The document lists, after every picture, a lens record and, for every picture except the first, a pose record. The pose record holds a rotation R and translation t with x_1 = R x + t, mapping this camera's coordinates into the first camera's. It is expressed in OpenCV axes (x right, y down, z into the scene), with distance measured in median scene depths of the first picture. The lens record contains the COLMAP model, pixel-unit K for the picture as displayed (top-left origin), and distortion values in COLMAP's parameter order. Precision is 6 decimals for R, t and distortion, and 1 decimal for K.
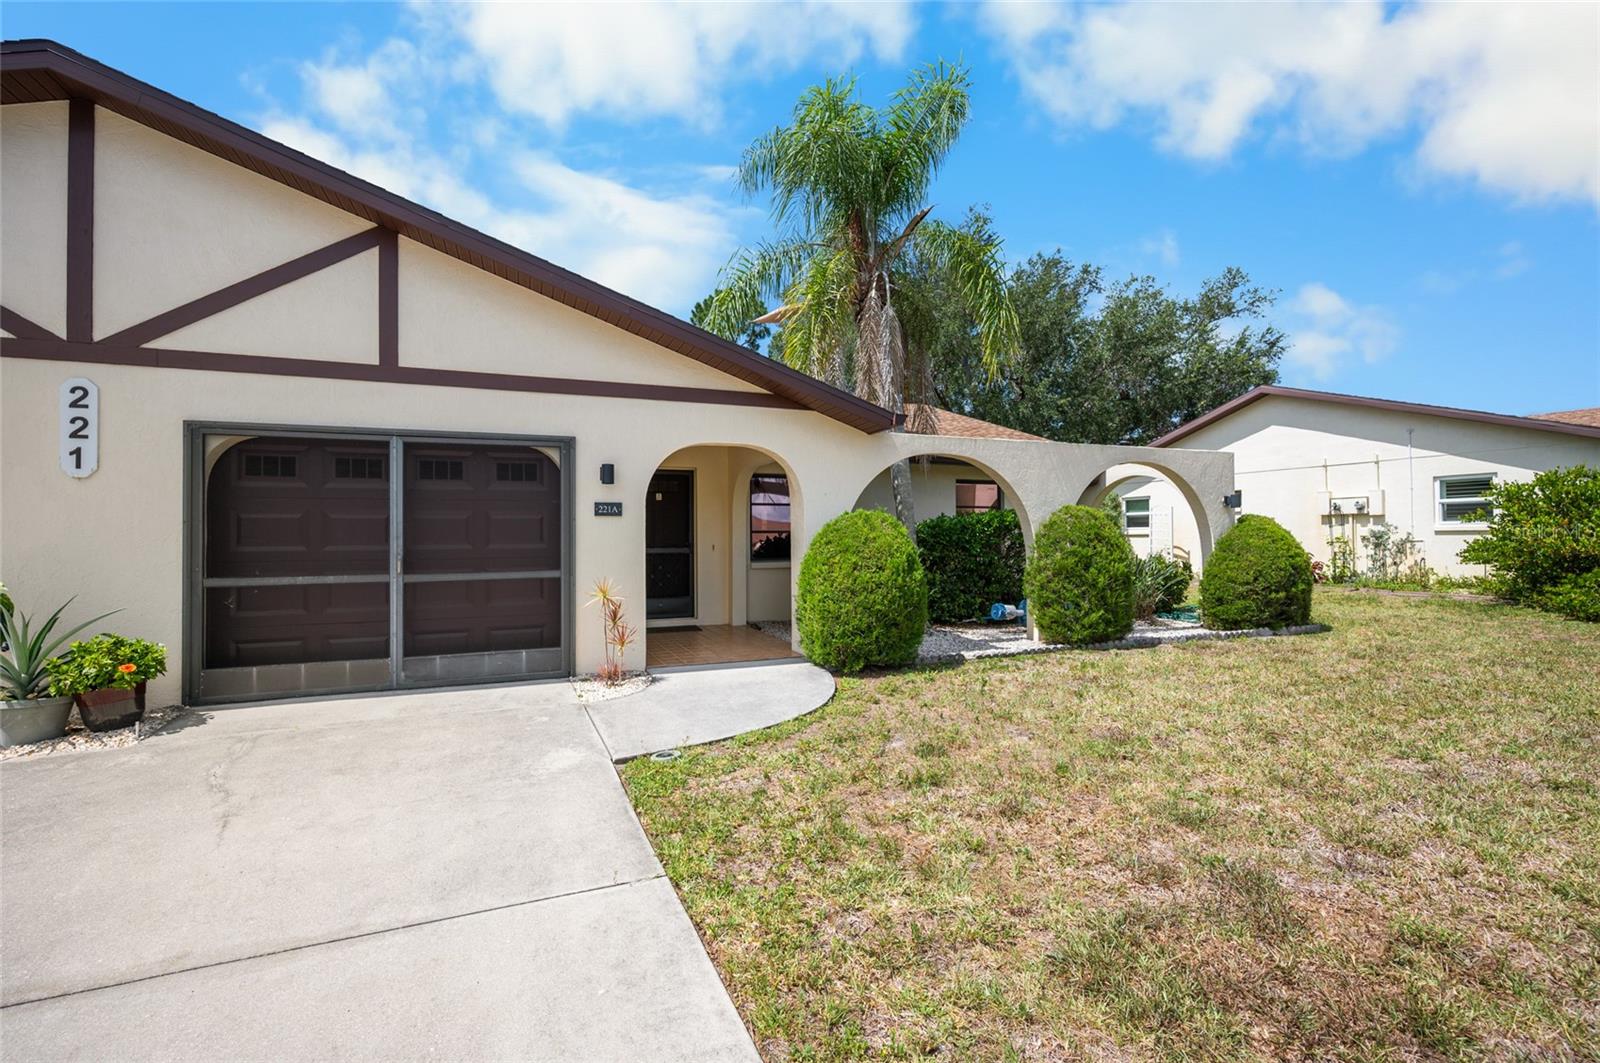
lens RADIAL K [[647.9, 0, 754.9], [0, 647.9, 521.2], [0, 0, 1]] dist [-0.000369, 0.000045]
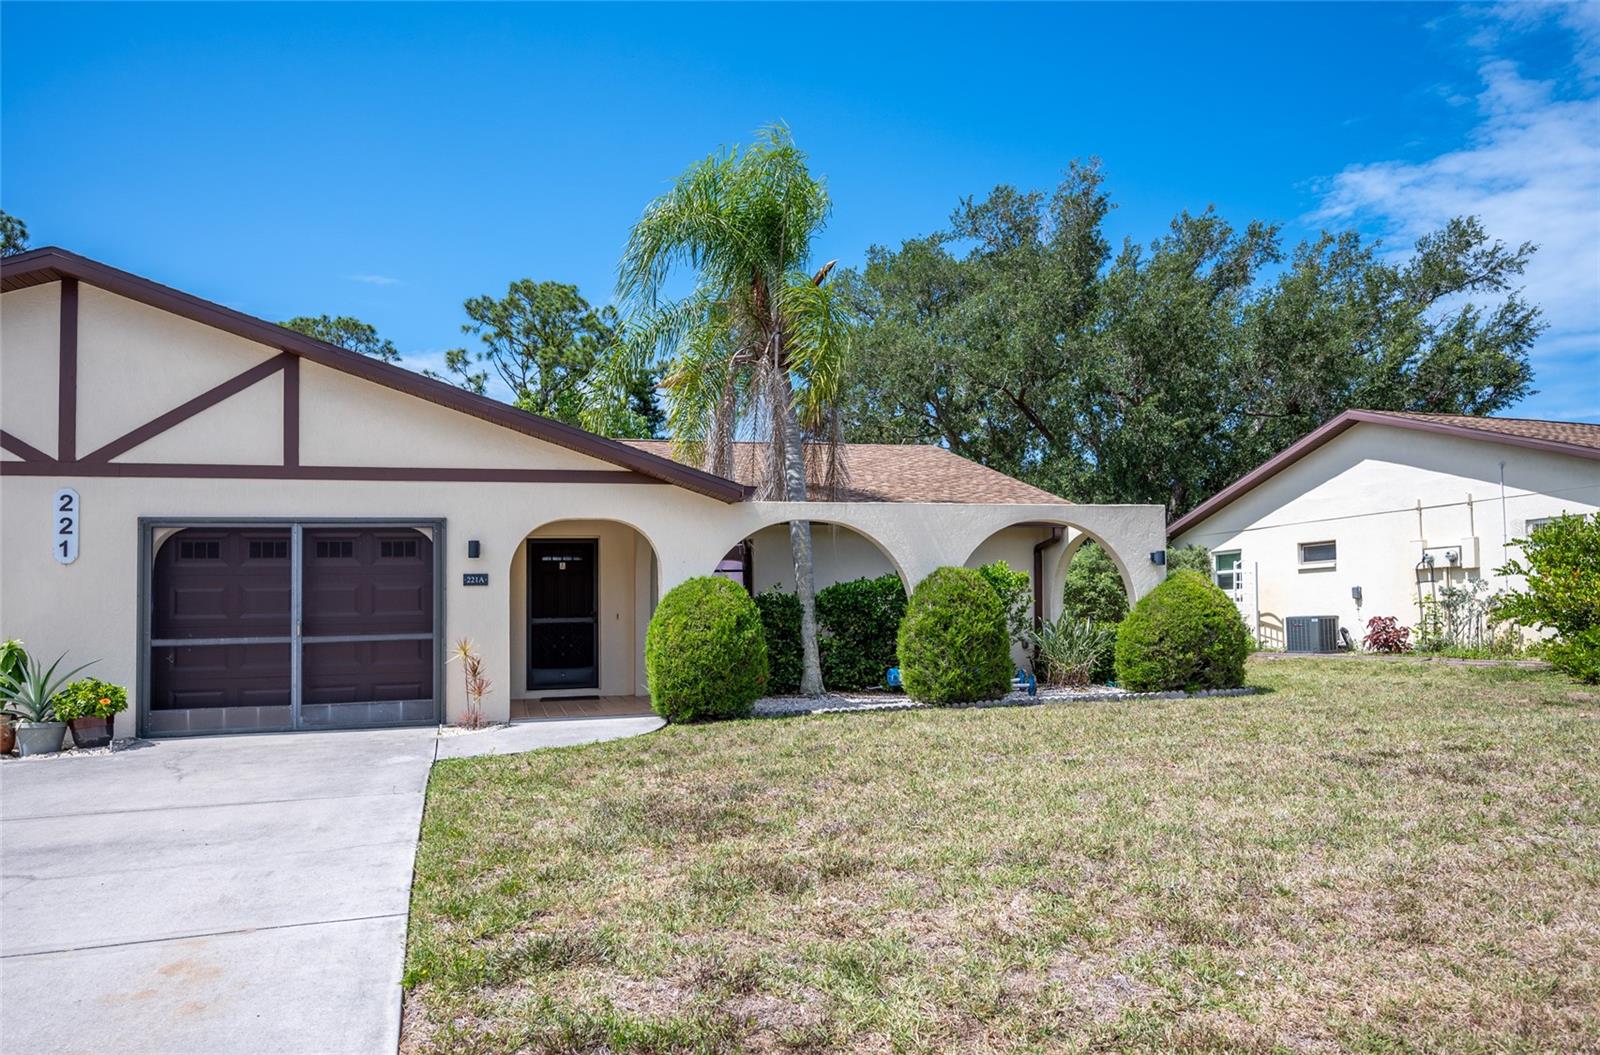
lens RADIAL K [[1021.3, 0, 803.6], [0, 1021.3, 554.1], [0, 0, 1]] dist [-0.003110, 0.001509]
pose [[0.995770, -0.020928, -0.089471, 0.537565], [0.017509, 0.999092, -0.038834, 0.017575], [0.090202, 0.037103, 0.995232, -0.781467]]
